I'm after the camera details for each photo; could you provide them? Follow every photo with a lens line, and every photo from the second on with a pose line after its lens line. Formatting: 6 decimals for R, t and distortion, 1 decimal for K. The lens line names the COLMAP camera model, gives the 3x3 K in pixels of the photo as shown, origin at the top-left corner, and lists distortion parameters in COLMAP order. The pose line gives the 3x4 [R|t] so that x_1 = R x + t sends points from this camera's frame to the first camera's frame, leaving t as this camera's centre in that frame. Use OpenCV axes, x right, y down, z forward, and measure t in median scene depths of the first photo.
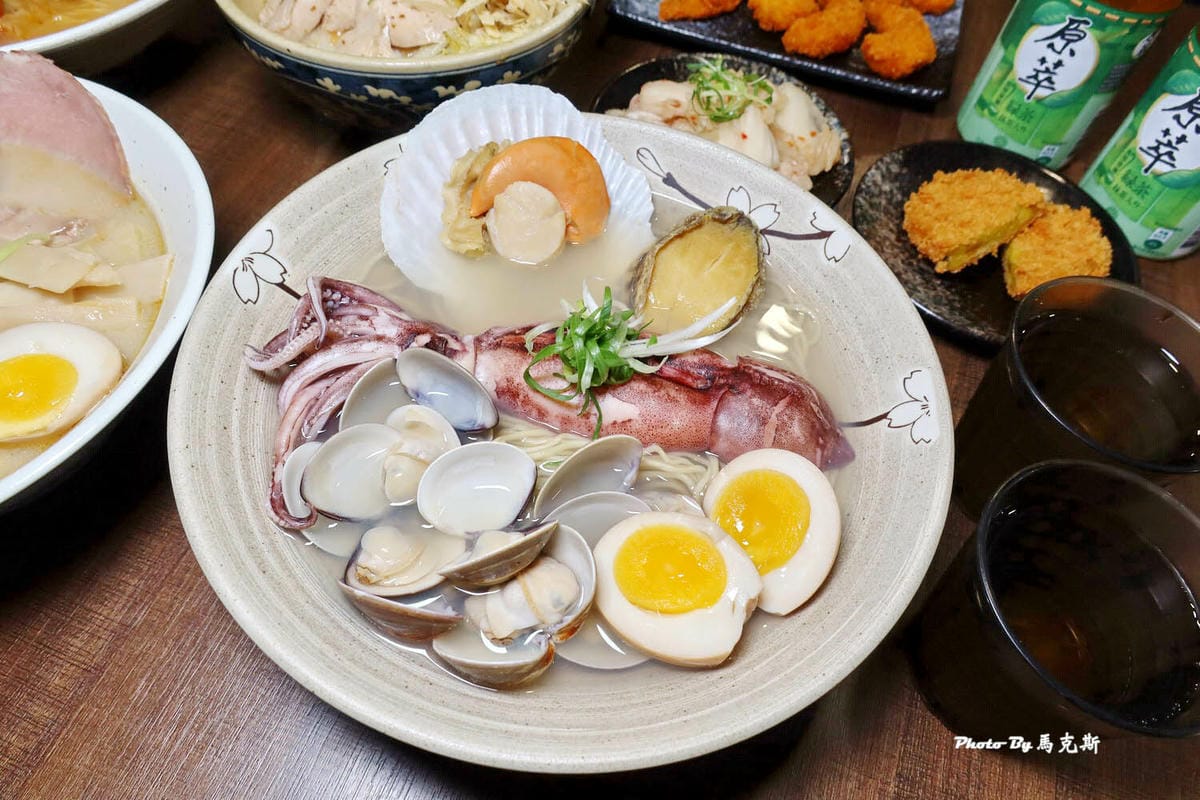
lens RADIAL K [[810.7, 0, 600.0], [0, 810.7, 400.0], [0, 0, 1]] dist [-0.017479, 0.001181]
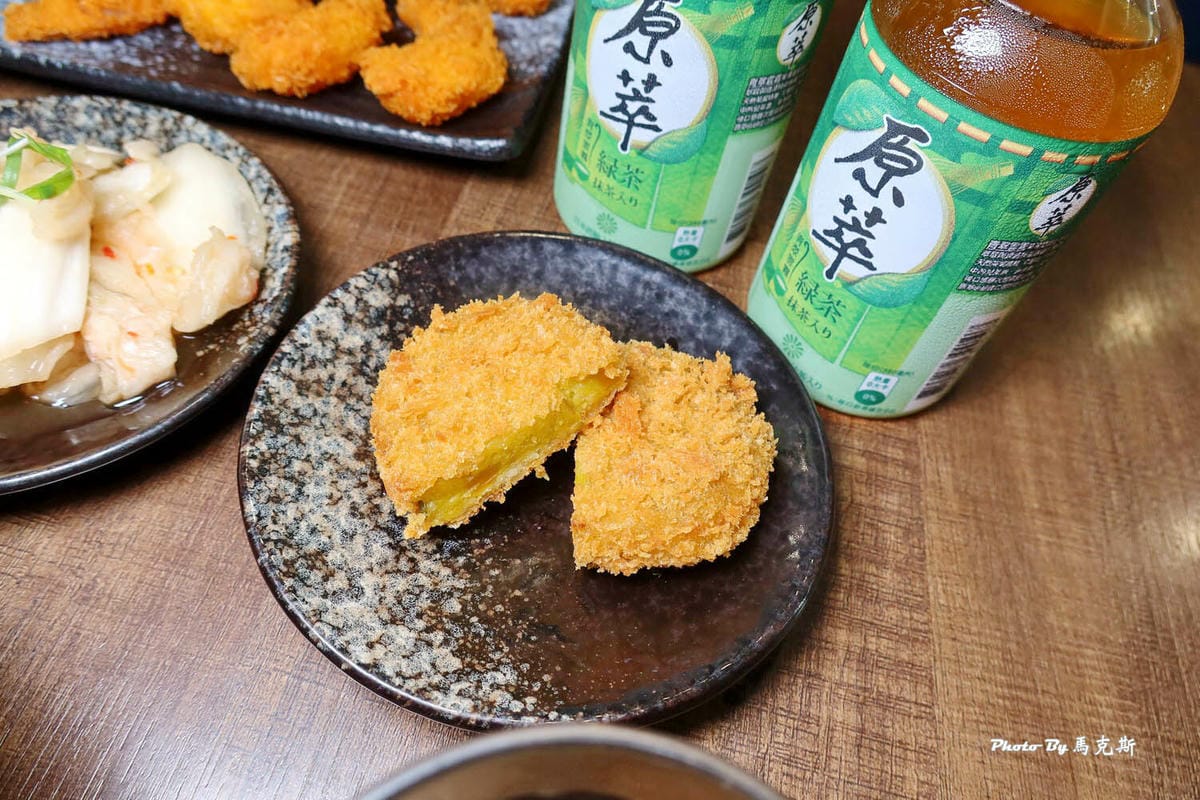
lens RADIAL K [[810.7, 0, 600.0], [0, 810.7, 400.0], [0, 0, 1]] dist [-0.017479, 0.001181]
pose [[0.985396, -0.097220, 0.139797, 0.429896], [0.103570, 0.993862, -0.038870, -0.189648], [-0.135160, 0.052782, 0.989417, 0.479983]]
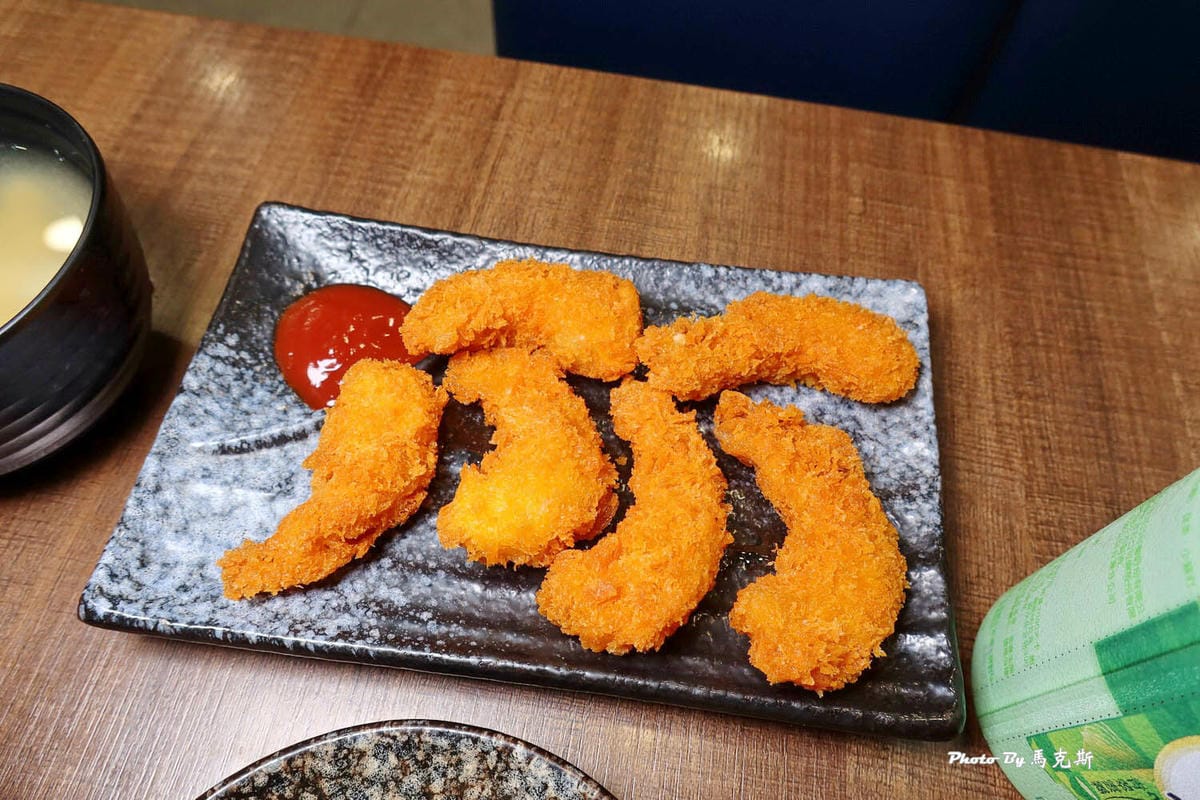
lens RADIAL K [[821.1, 0, 600.0], [0, 821.1, 400.0], [0, 0, 1]] dist [-0.004879, 0.005317]
pose [[0.979676, -0.184638, 0.078389, 0.277319], [0.179952, 0.981644, 0.063192, -0.647065], [-0.088617, -0.047801, 0.994918, 0.673956]]
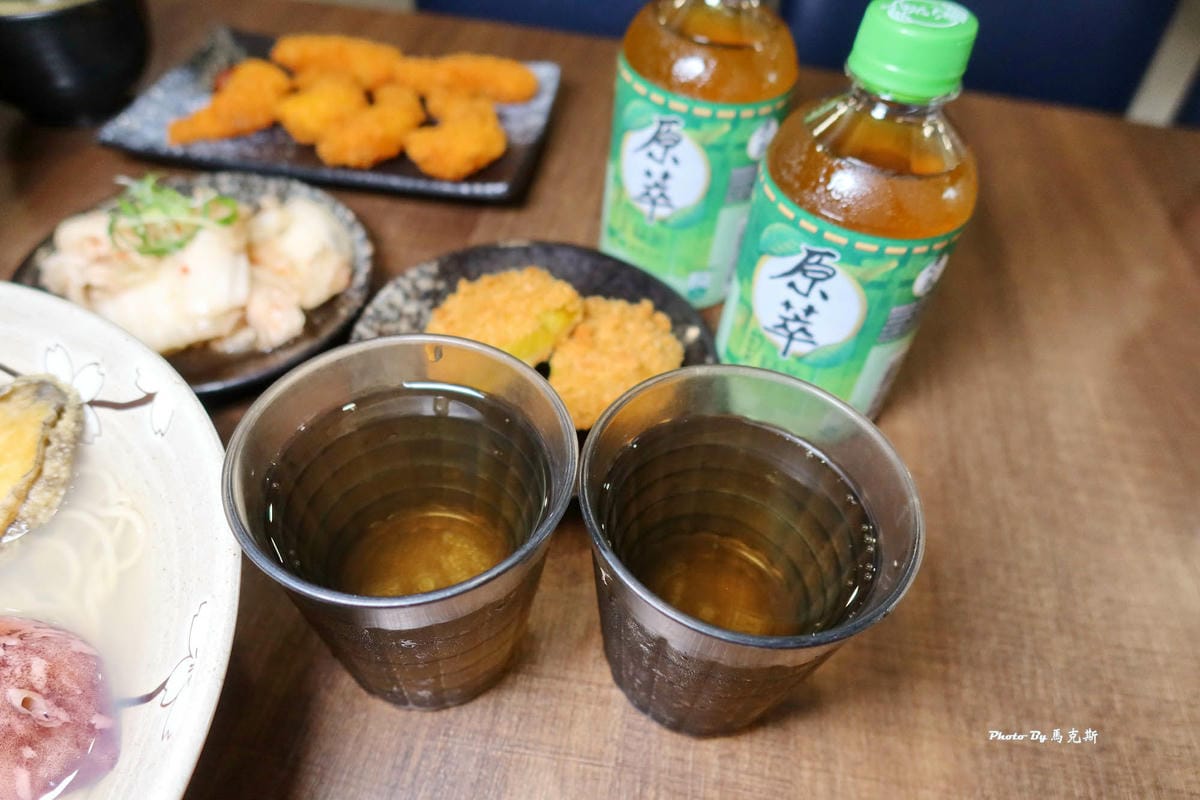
lens RADIAL K [[822.9, 0, 597.6], [0, 822.9, 396.3], [0, 0, 1]] dist [-0.019539, 0.018187]
pose [[0.984300, -0.140329, 0.107057, 0.434091], [0.155517, 0.976374, -0.150027, -0.031628], [-0.083474, 0.164321, 0.982869, 0.213168]]
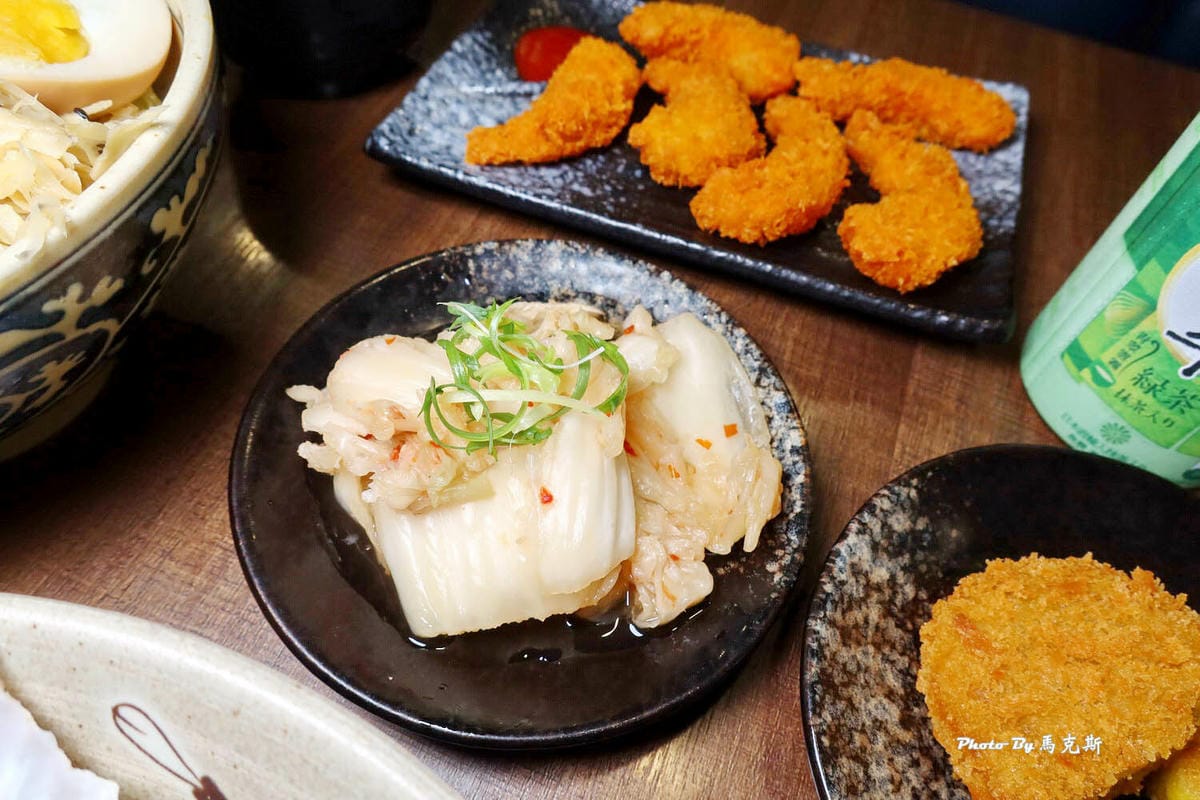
lens RADIAL K [[810.7, 0, 600.0], [0, 810.7, 400.0], [0, 0, 1]] dist [-0.017479, 0.001181]
pose [[0.999798, 0.016958, -0.010817, 0.197822], [-0.017330, 0.999228, -0.035260, -0.340810], [0.010211, 0.035440, 0.999320, 0.535760]]
